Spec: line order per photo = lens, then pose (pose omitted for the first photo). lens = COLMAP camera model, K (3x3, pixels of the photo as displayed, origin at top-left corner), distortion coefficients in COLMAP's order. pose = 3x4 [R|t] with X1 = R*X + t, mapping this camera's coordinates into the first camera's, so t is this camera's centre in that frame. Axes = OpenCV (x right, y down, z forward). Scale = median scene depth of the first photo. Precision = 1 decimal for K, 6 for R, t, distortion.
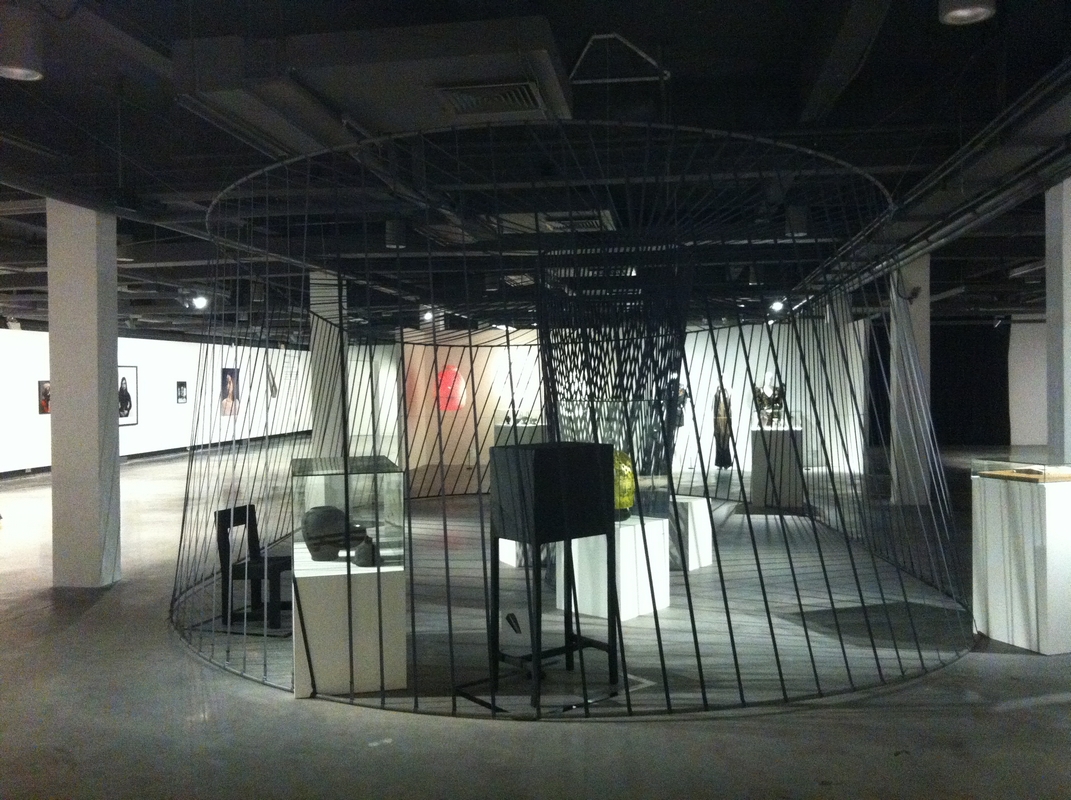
lens RADIAL K [[981.9, 0, 539.2], [0, 981.9, 394.0], [0, 0, 1]] dist [0.126202, -0.293414]
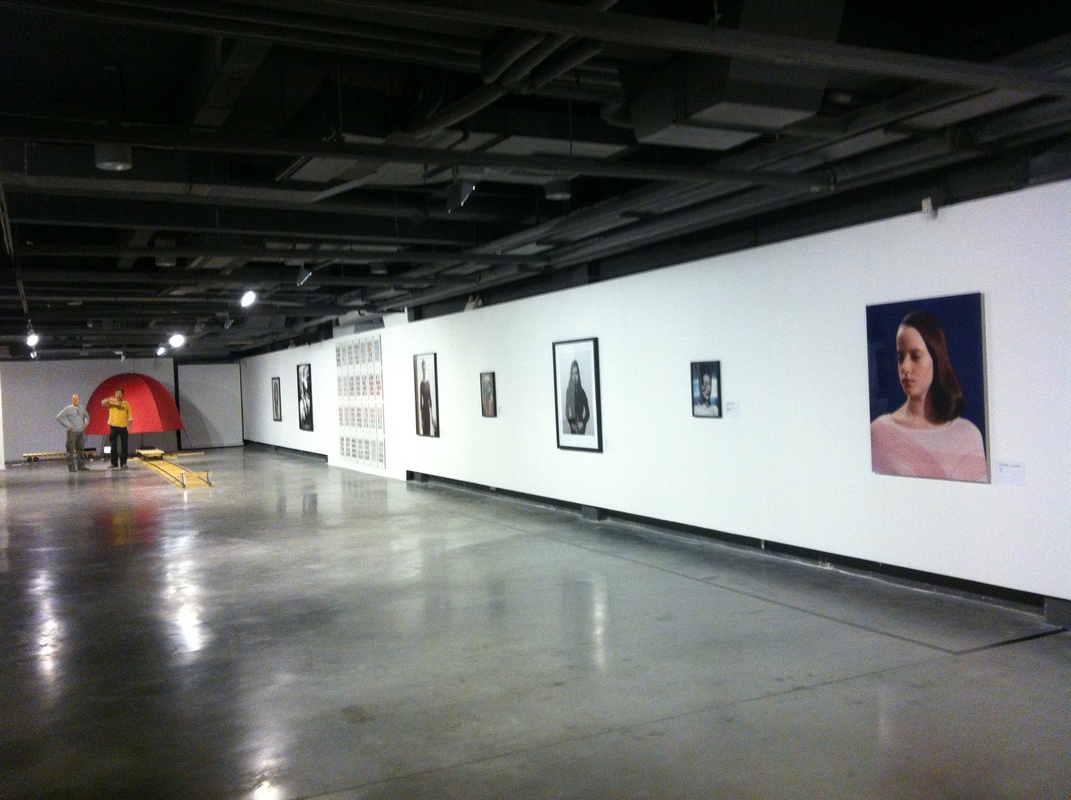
lens RADIAL K [[981.9, 0, 539.2], [0, 981.9, 394.0], [0, 0, 1]] dist [0.126202, -0.293414]
pose [[-0.817195, 0.054644, -0.573765, -0.084029], [0.044070, 0.998505, 0.032327, -0.016278], [0.574674, 0.001132, -0.818382, 1.344390]]
